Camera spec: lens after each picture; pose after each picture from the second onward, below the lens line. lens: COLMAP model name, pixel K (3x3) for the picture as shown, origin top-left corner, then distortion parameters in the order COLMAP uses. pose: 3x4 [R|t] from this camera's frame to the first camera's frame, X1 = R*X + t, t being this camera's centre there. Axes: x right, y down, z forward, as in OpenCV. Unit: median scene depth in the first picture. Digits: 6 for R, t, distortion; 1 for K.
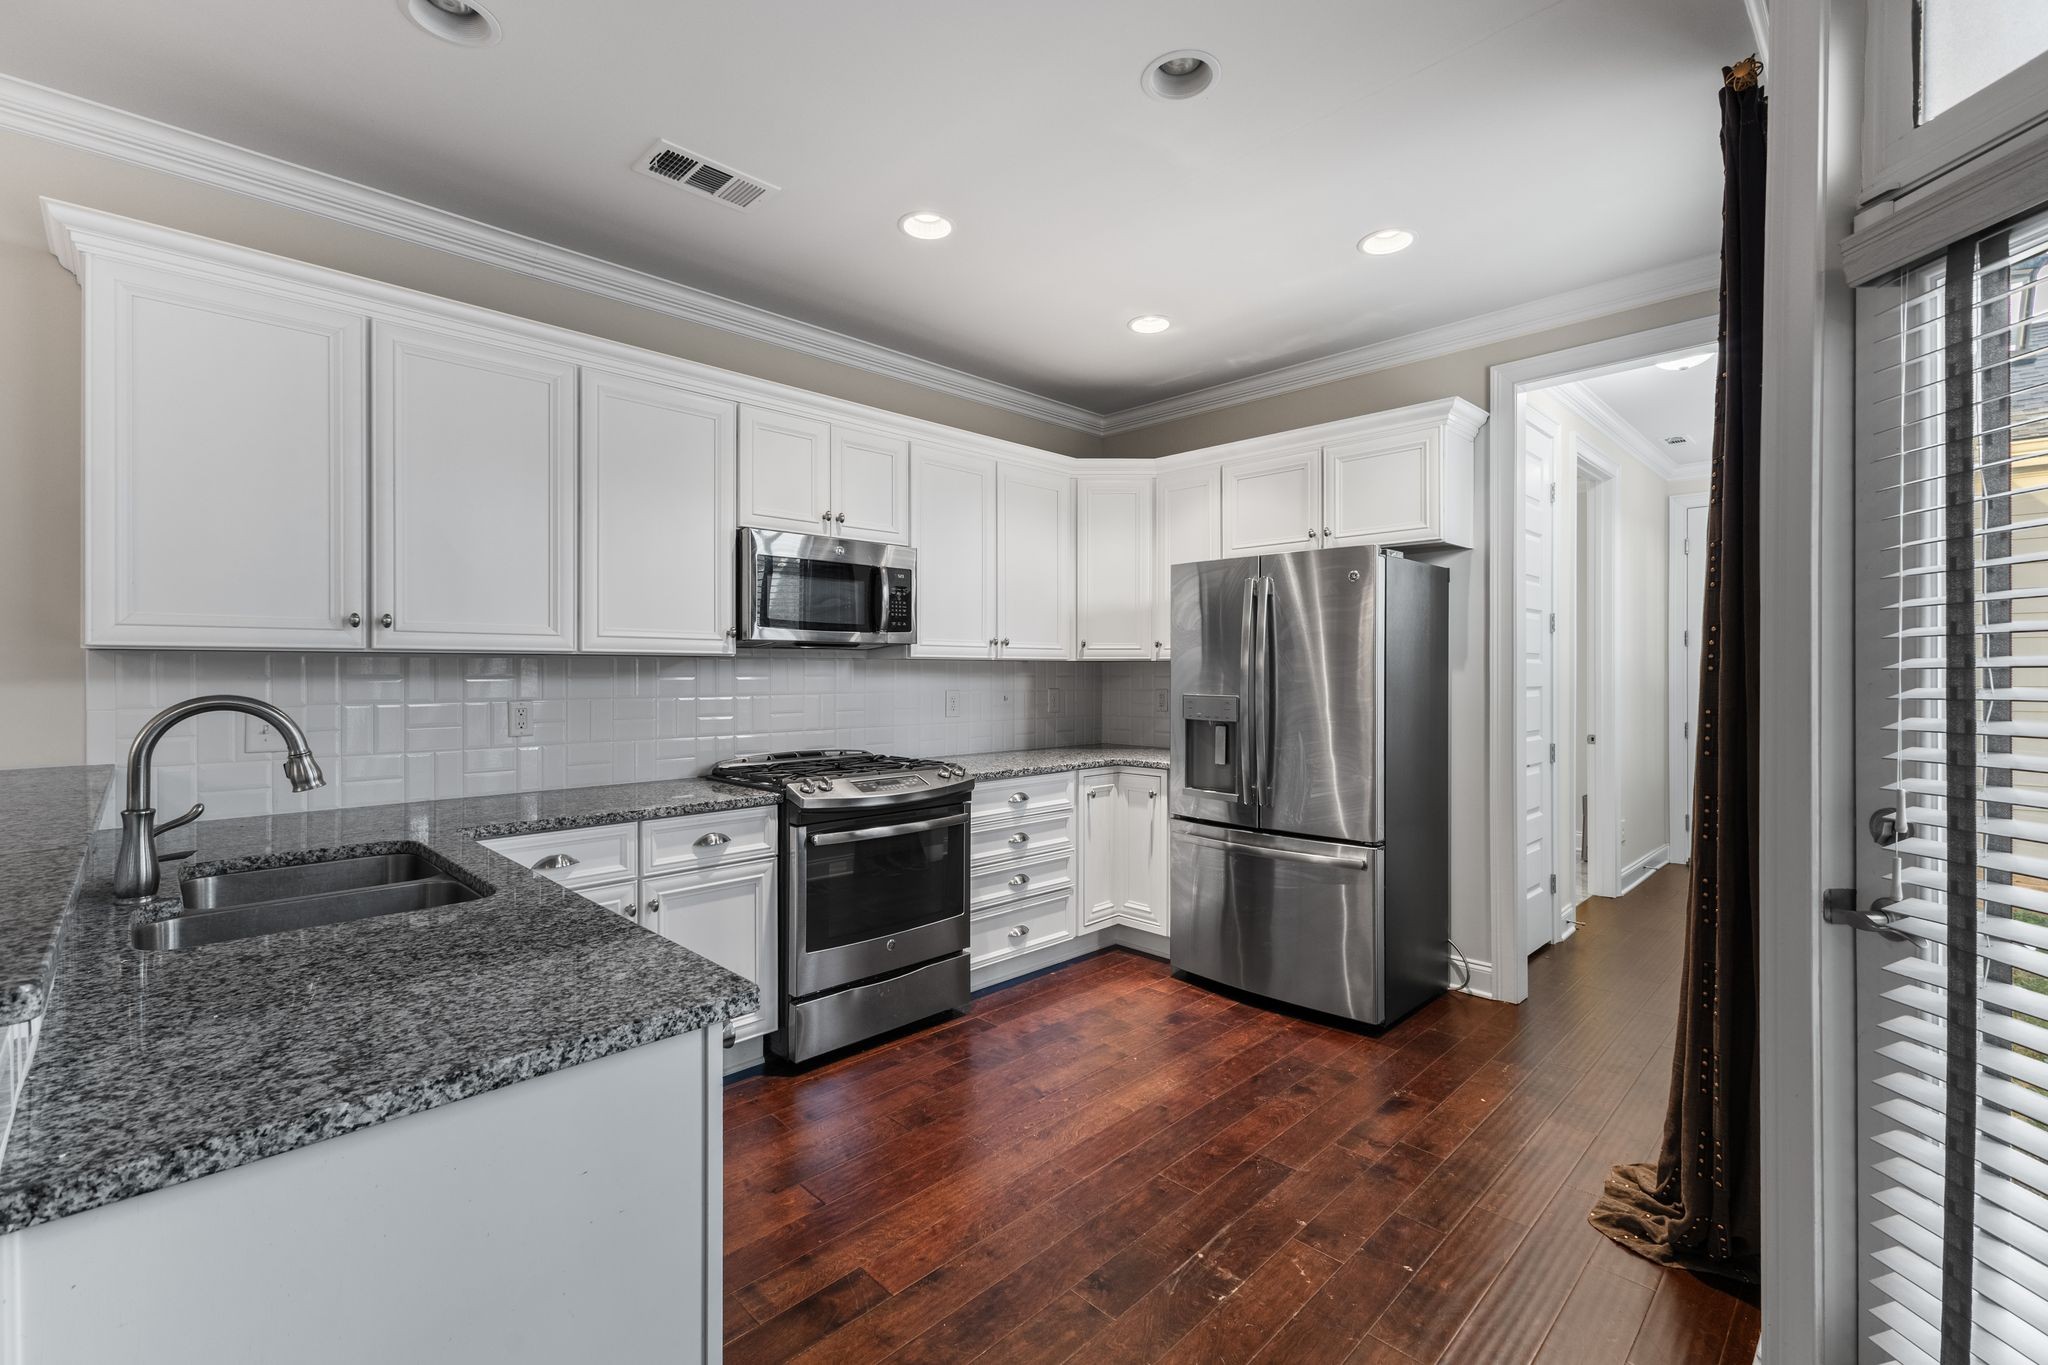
lens RADIAL K [[883.2, 0, 1019.0], [0, 883.2, 670.9], [0, 0, 1]] dist [0.002058, 0.000028]
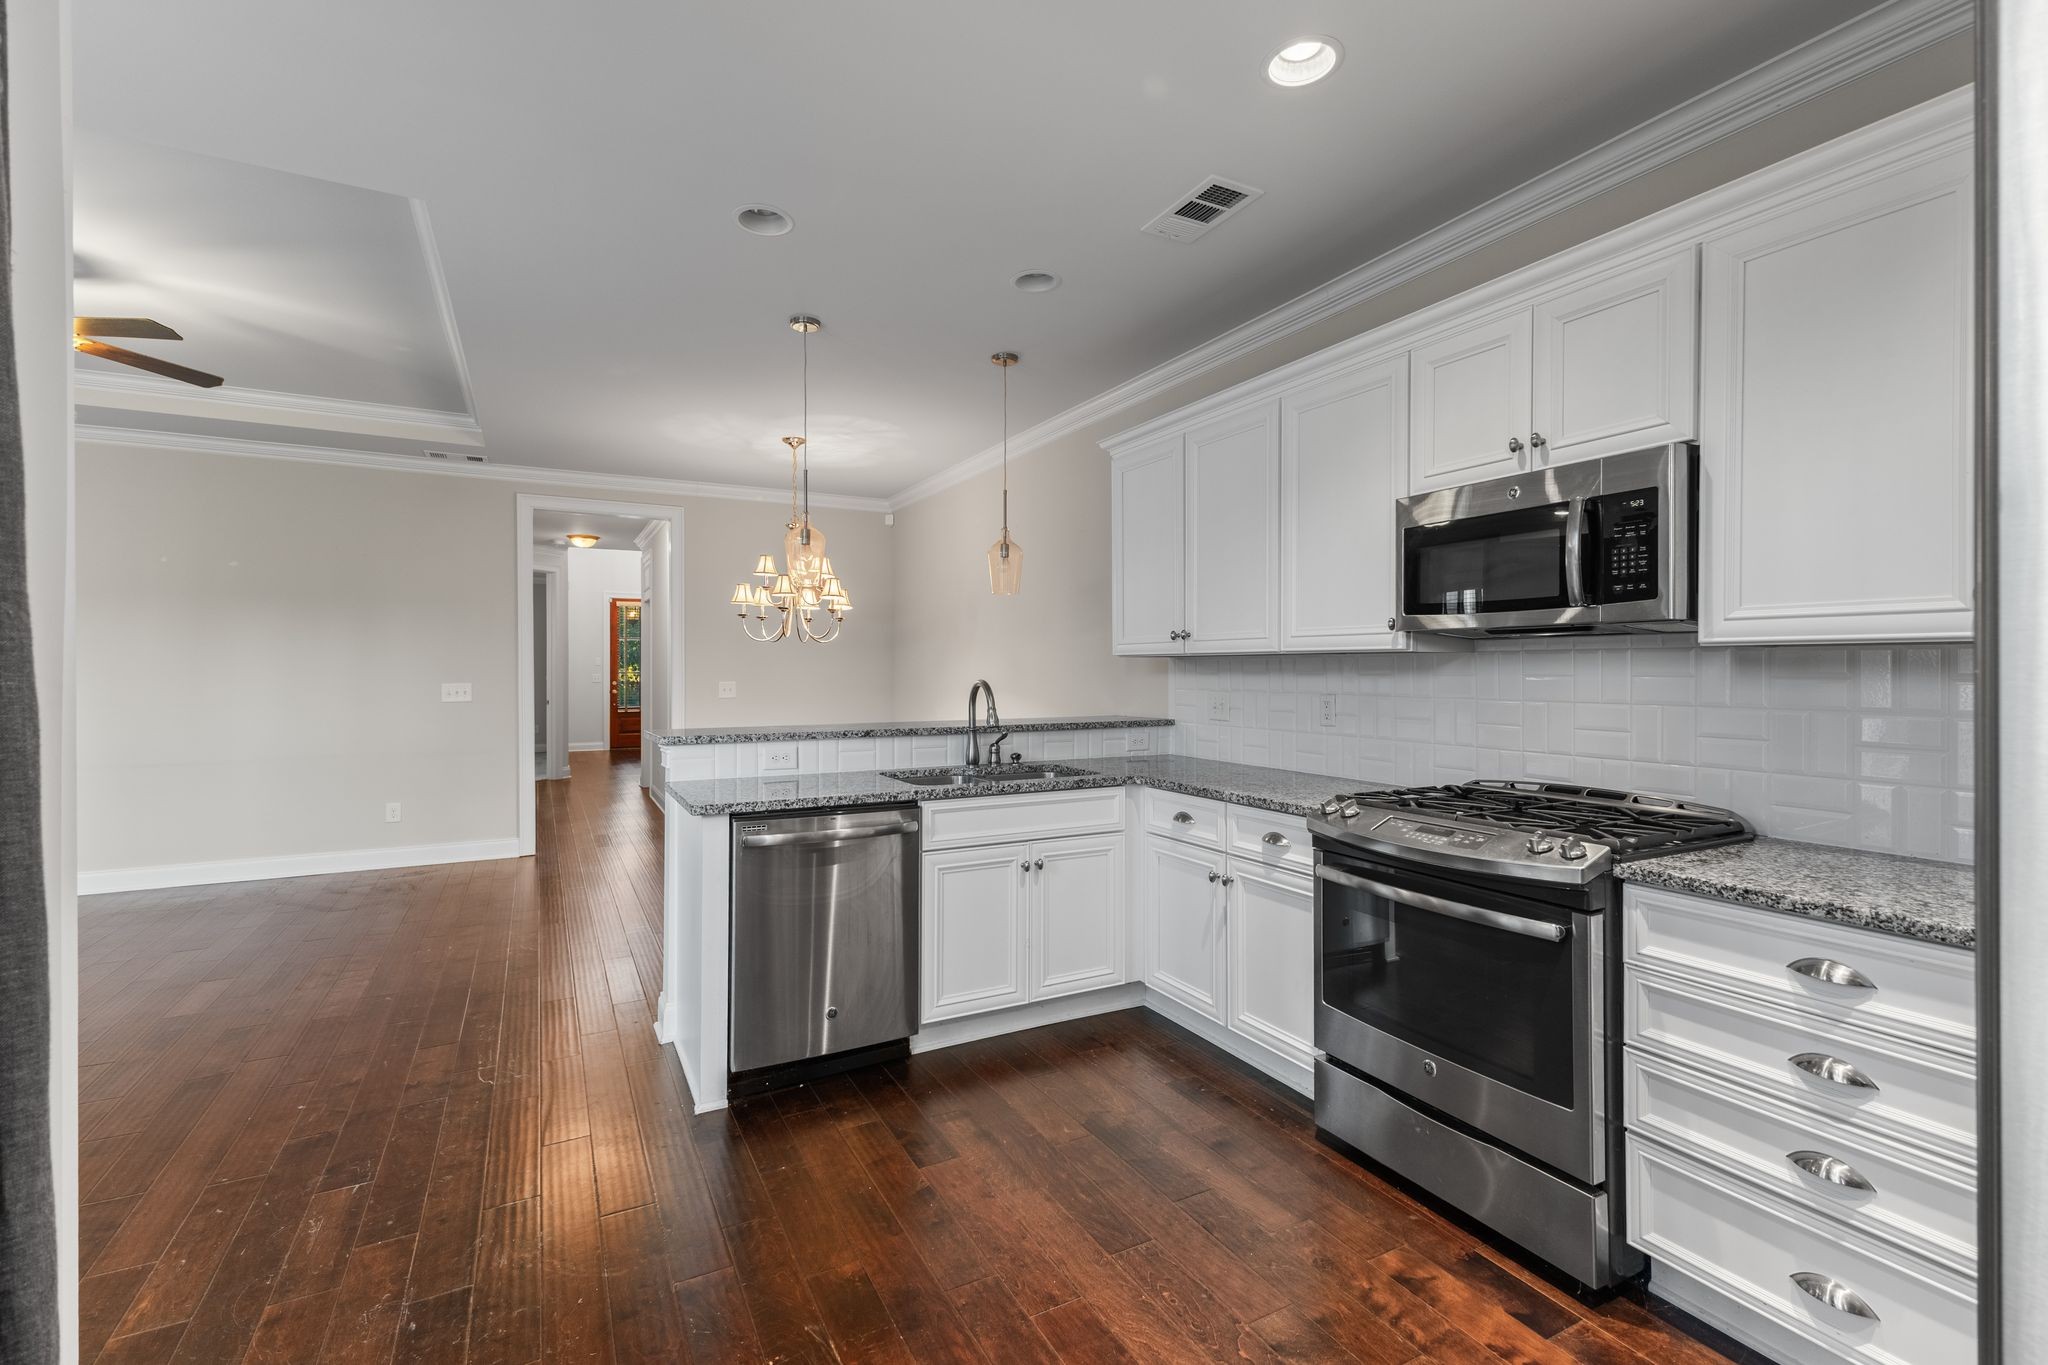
lens RADIAL K [[889.9, 0, 1023.4], [0, 889.9, 667.3], [0, 0, 1]] dist [0.004006, 0.000378]
pose [[-0.281134, -0.001887, -0.959667, 0.586086], [-0.000710, 0.999998, -0.001758, 0.000709], [0.959668, 0.000187, -0.281135, 0.860431]]
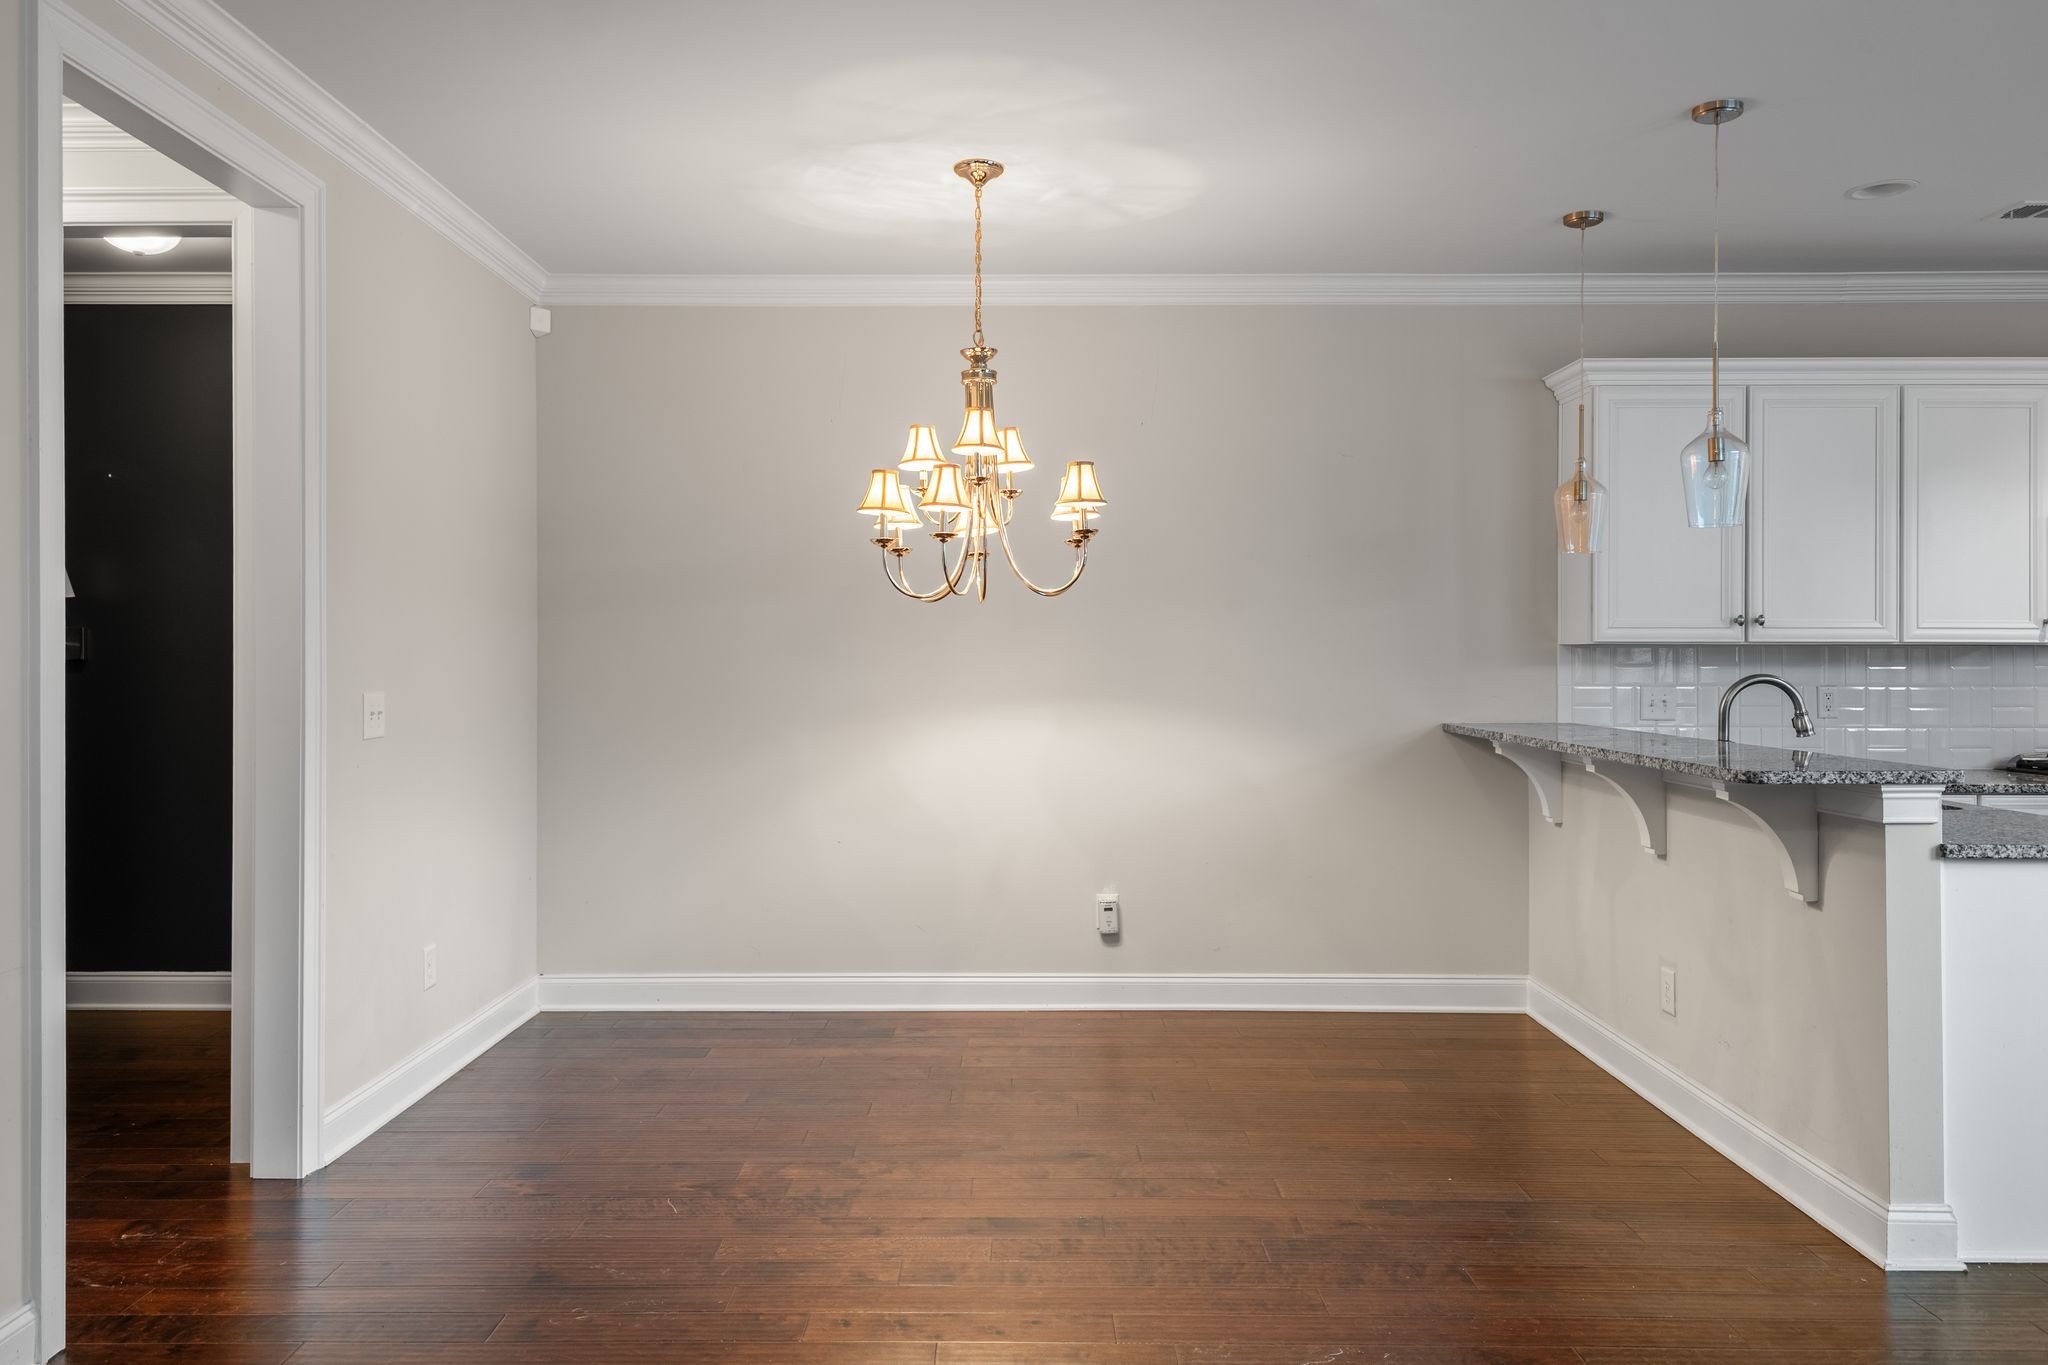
lens RADIAL K [[1412.2, 0, 1018.9], [0, 1412.2, 653.3], [0, 0, 1]] dist [0.001597, -0.000509]
pose [[0.698668, -0.000561, -0.715445, -0.001518], [-0.002610, 0.999991, -0.003333, 0.000813], [0.715441, 0.004196, 0.698661, -0.886032]]
